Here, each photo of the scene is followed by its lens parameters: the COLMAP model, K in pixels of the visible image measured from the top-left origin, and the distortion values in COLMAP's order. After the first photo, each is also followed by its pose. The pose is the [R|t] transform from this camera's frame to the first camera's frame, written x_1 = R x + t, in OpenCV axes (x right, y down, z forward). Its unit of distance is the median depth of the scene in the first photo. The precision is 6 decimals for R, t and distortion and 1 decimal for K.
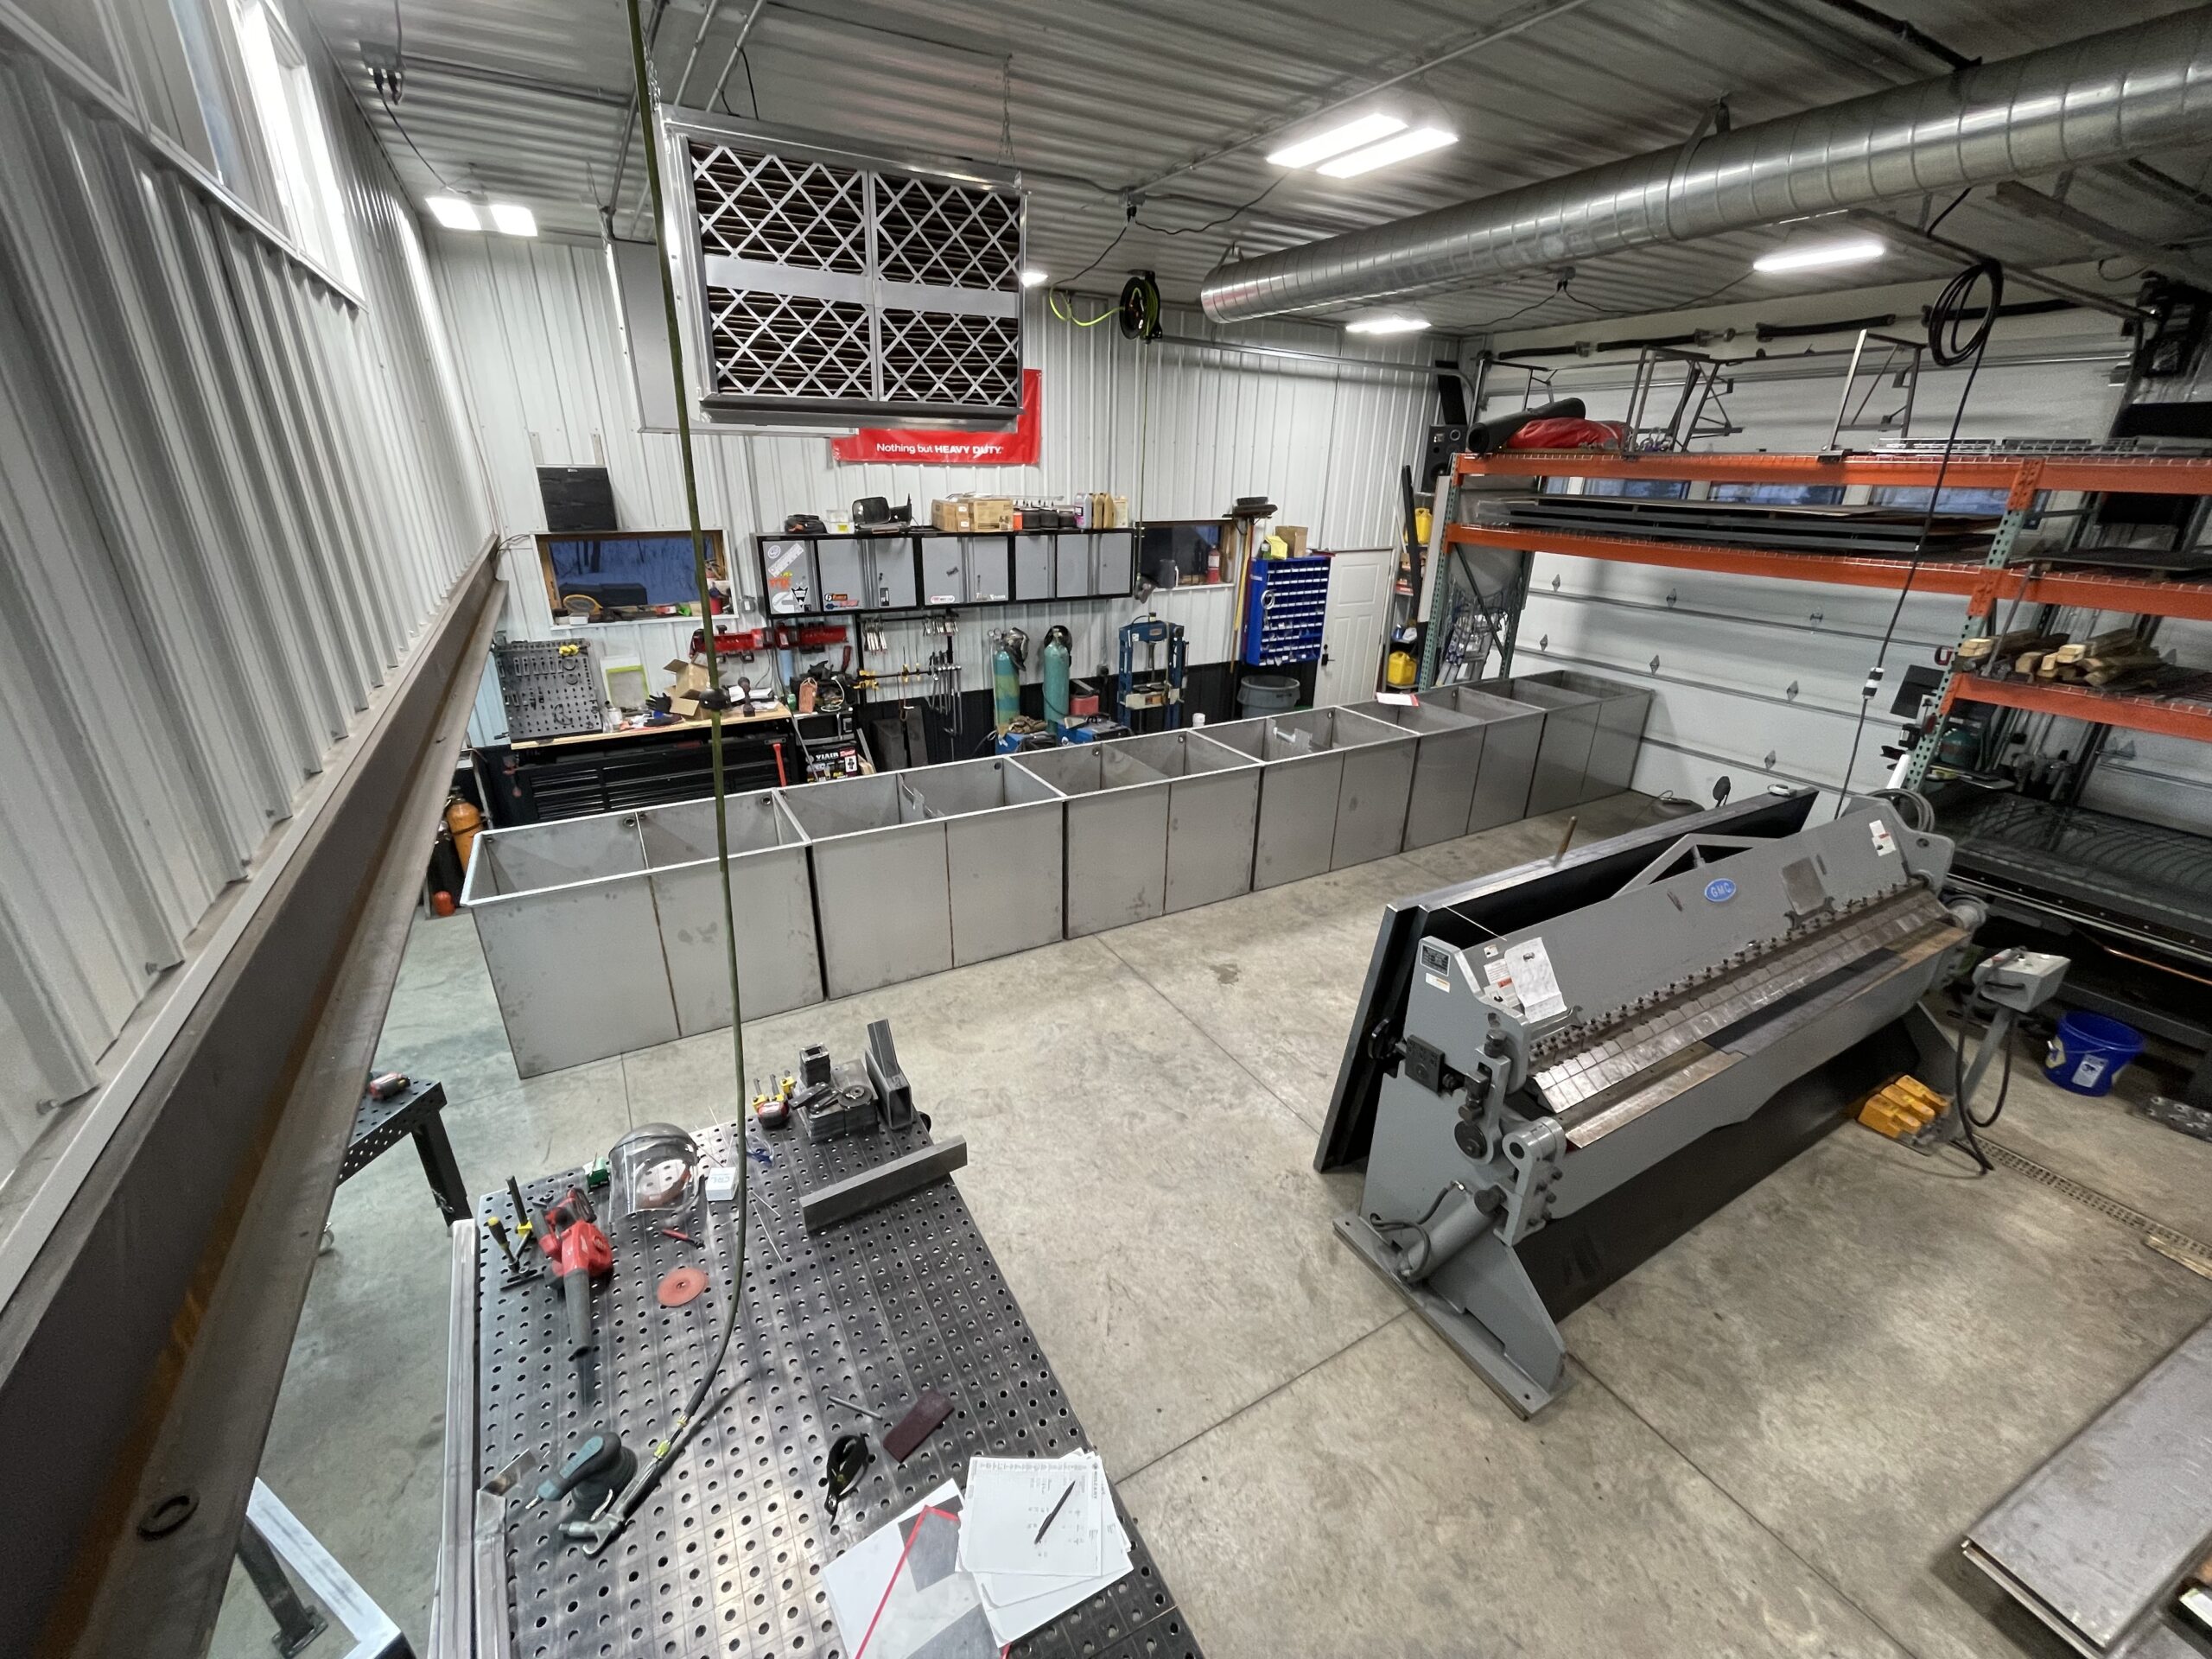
lens RADIAL K [[899.4, 0, 1105.6], [0, 899.4, 829.4], [0, 0, 1]] dist [0.002188, 0.000127]
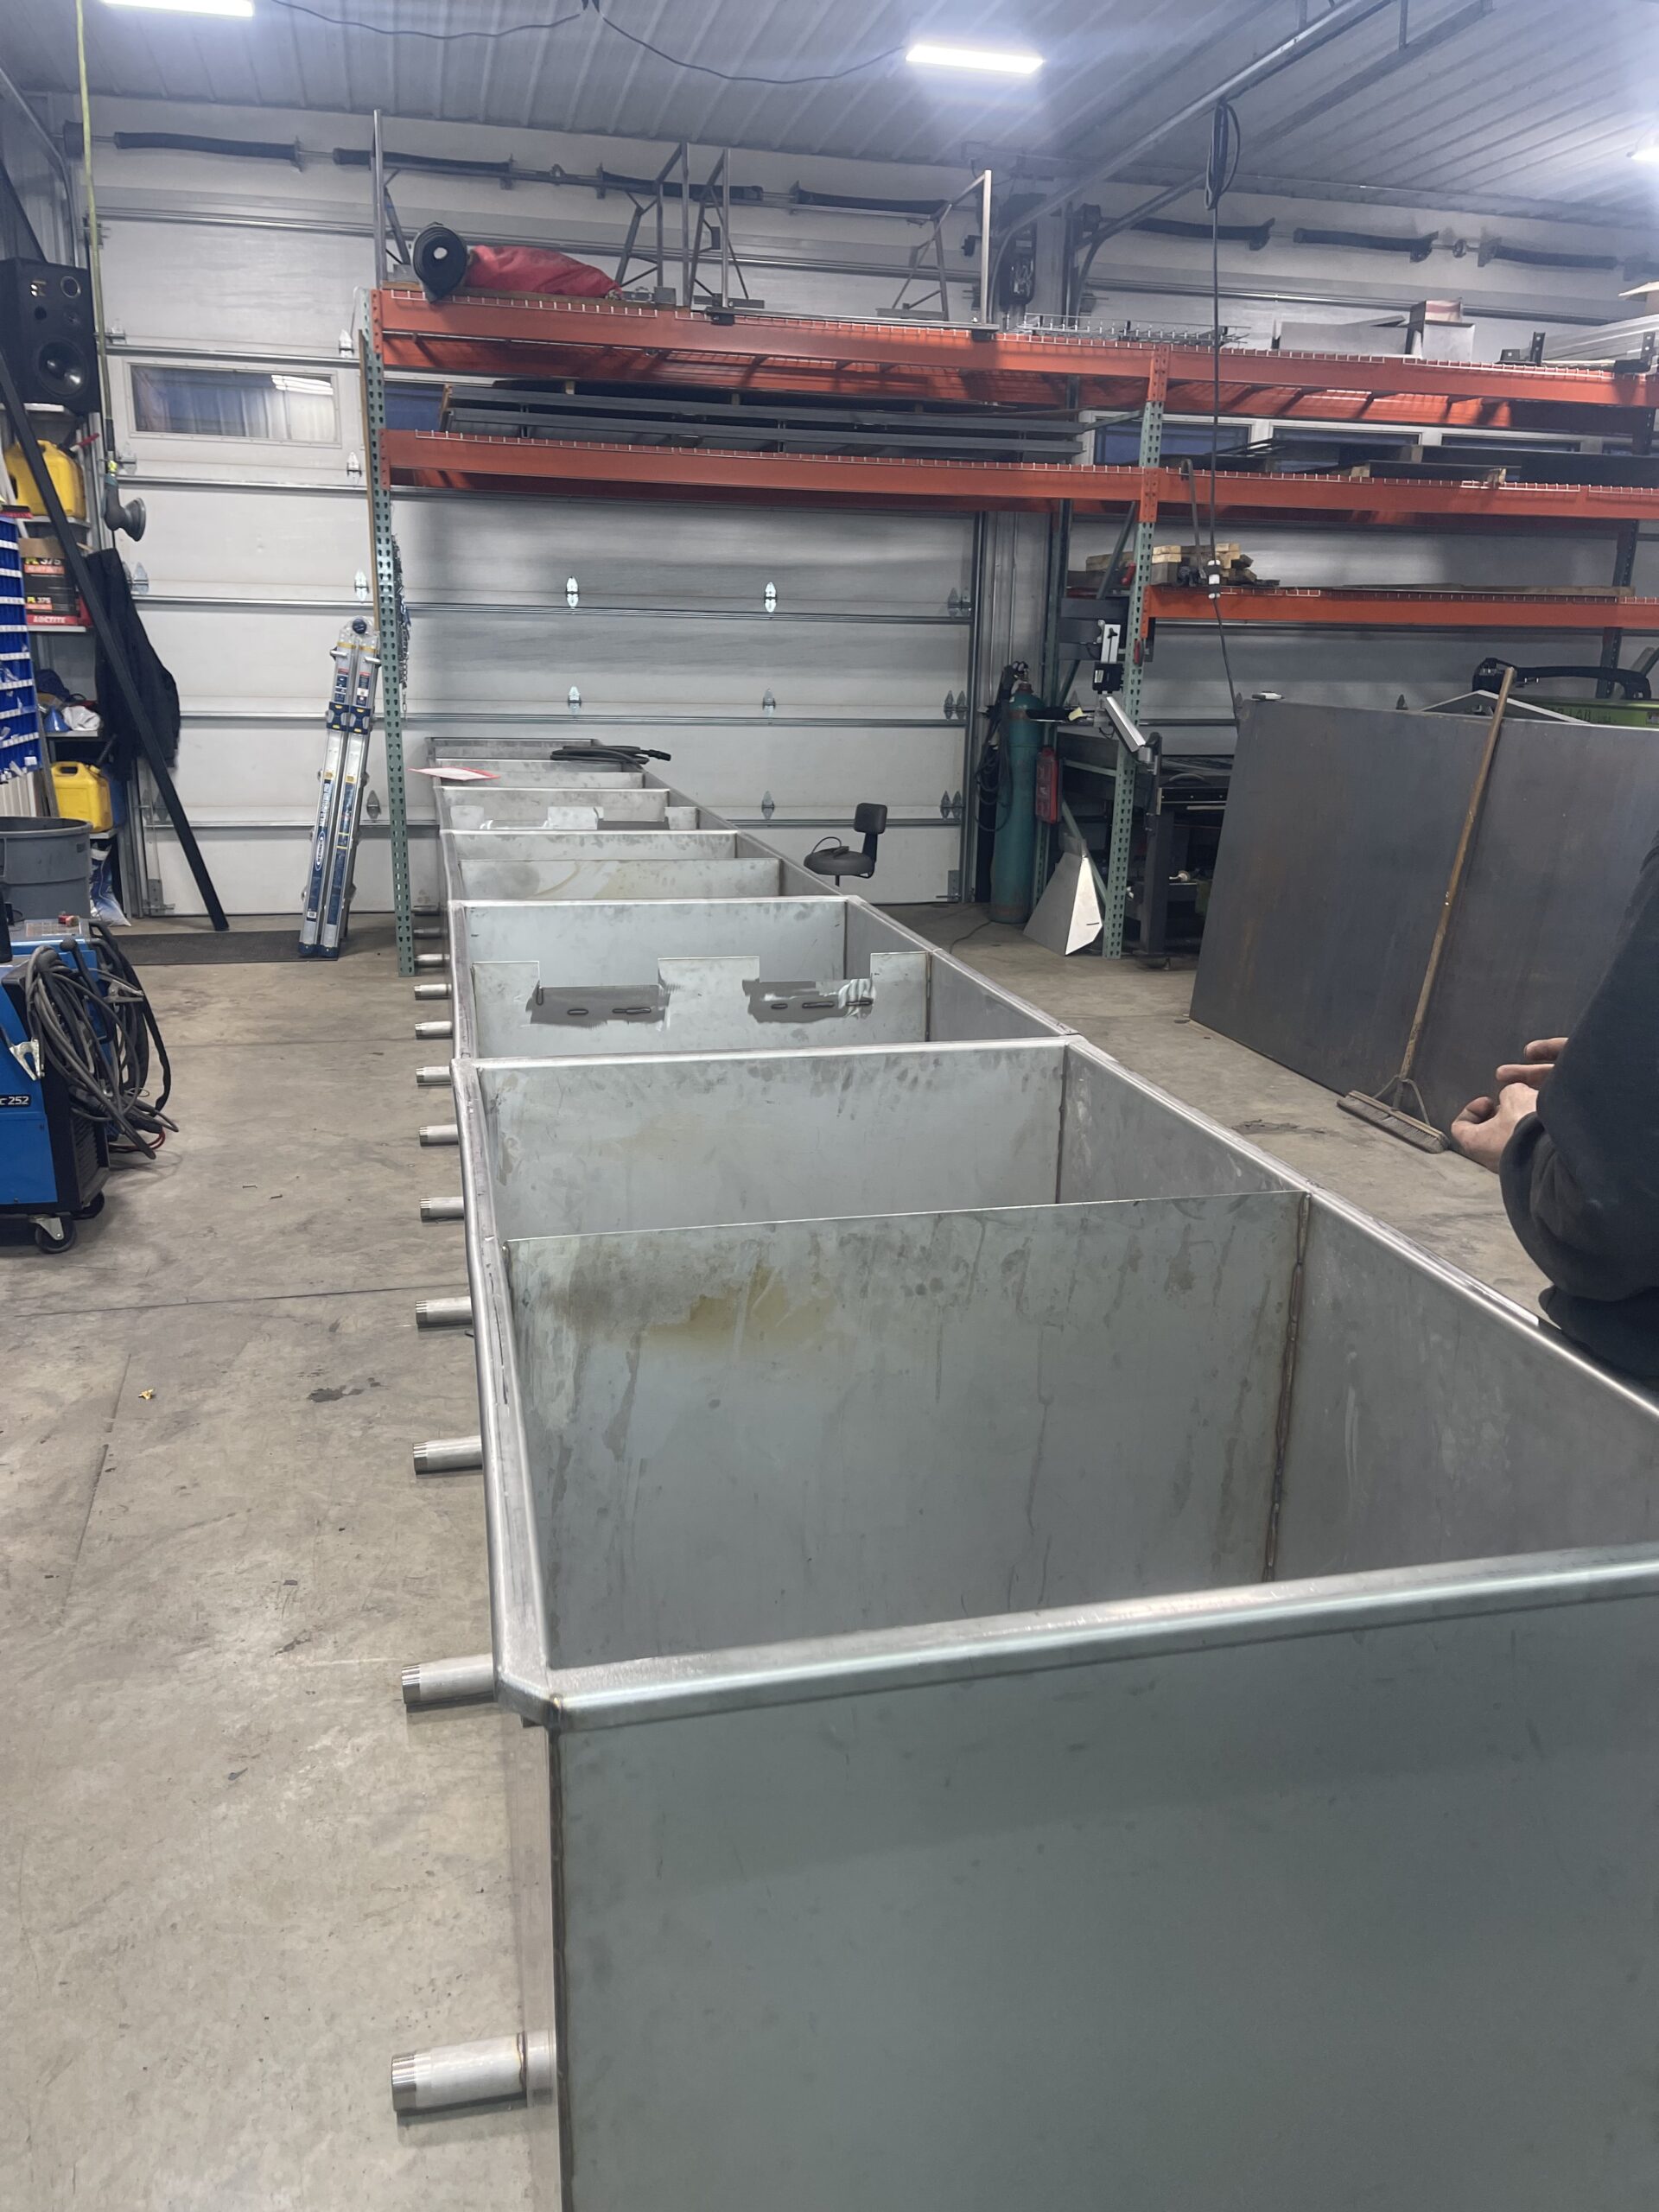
lens RADIAL K [[1684.2, 0, 835.0], [0, 1684.2, 1114.7], [0, 0, 1]] dist [0.030145, -0.008036]
pose [[0.279106, -0.270038, 0.921509, -0.574023], [0.350582, 0.922058, 0.164015, -0.054217], [-0.893975, 0.277287, 0.352023, 0.581807]]
